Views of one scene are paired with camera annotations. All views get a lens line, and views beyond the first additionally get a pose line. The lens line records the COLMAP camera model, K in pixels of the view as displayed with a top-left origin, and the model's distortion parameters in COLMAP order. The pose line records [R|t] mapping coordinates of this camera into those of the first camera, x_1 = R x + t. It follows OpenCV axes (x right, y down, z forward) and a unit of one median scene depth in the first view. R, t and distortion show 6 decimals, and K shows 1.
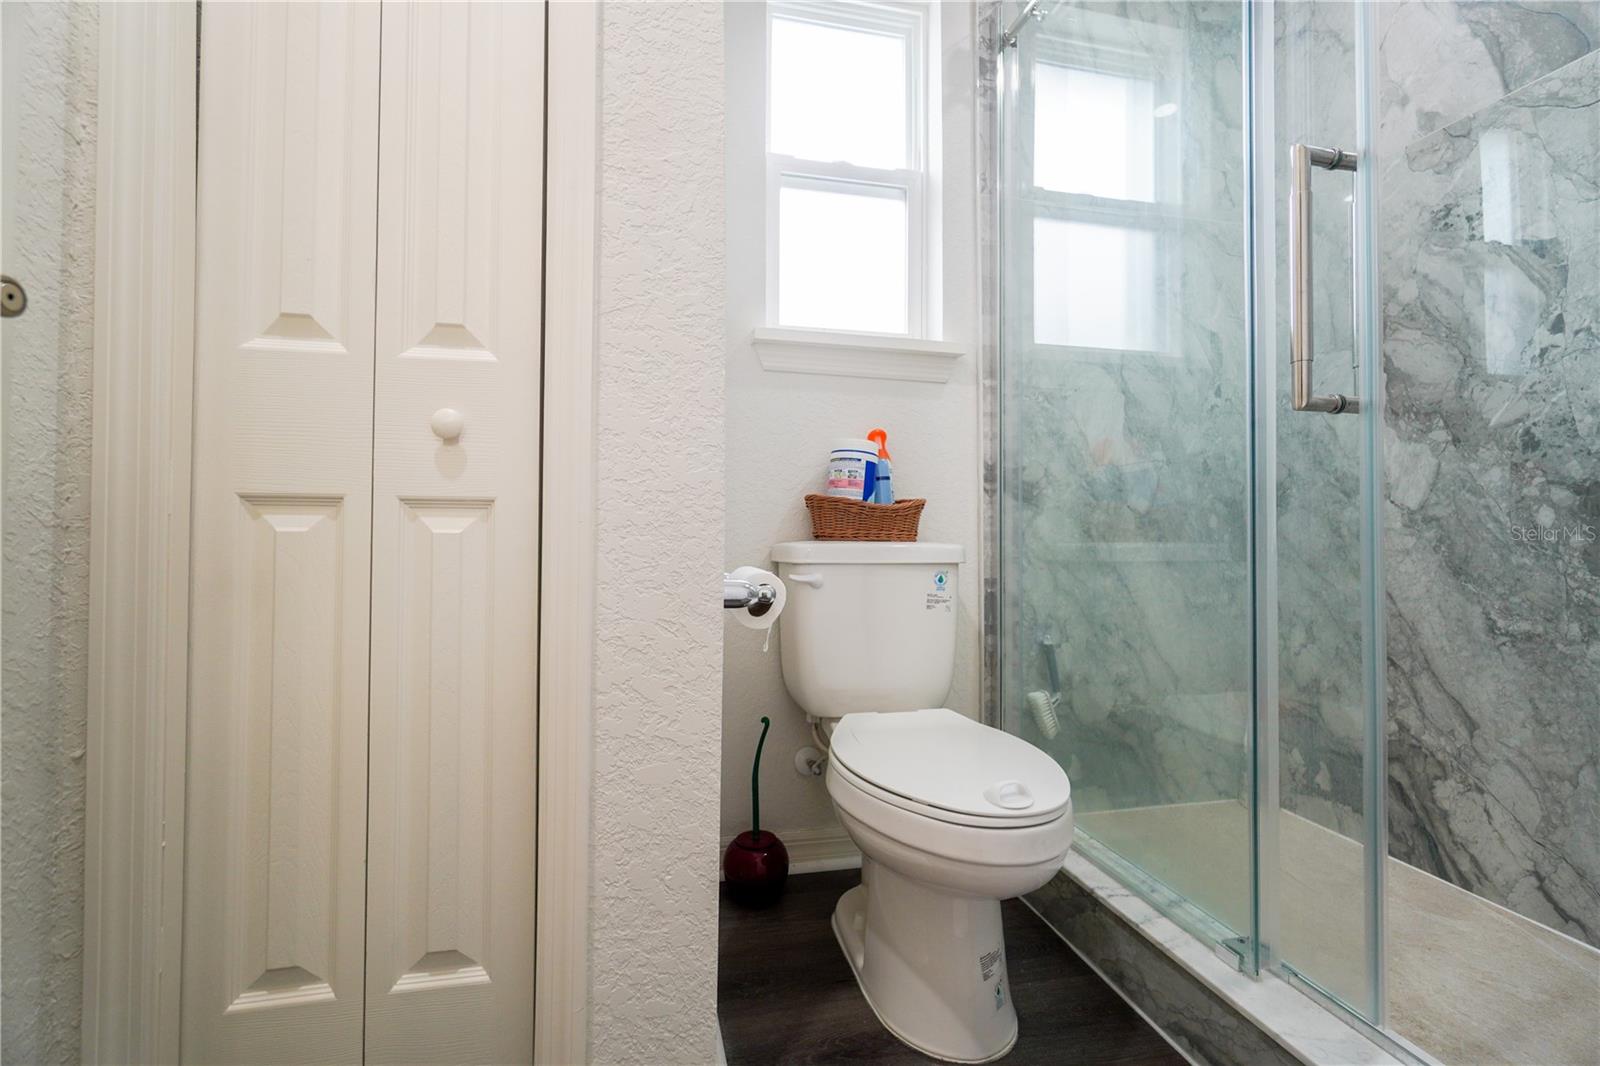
lens RADIAL K [[665.9, 0, 800.0], [0, 665.9, 533.0], [0, 0, 1]] dist [-0.008990, 0.004149]
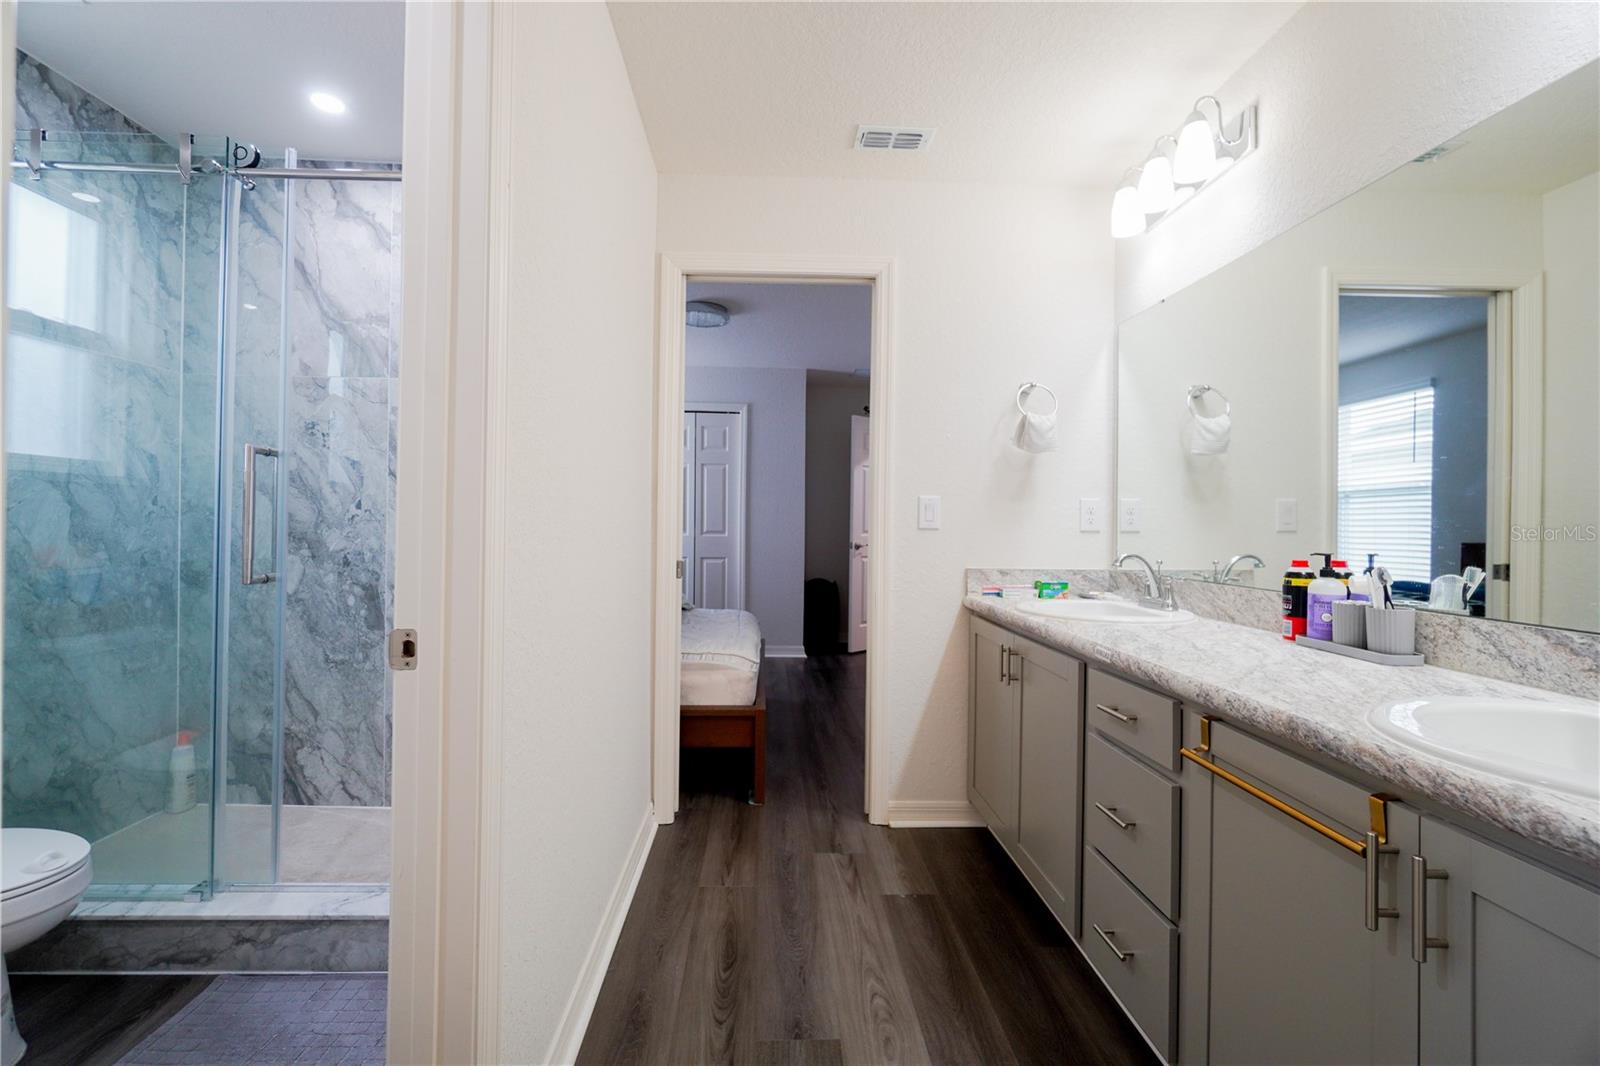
lens RADIAL K [[680.5, 0, 789.4], [0, 680.5, 520.0], [0, 0, 1]] dist [-0.010658, 0.003640]
pose [[0.165163, 0.005857, 0.986249, -0.618682], [-0.031057, 0.999517, -0.000734, -0.285316], [-0.985777, -0.030508, 0.165265, -0.581415]]
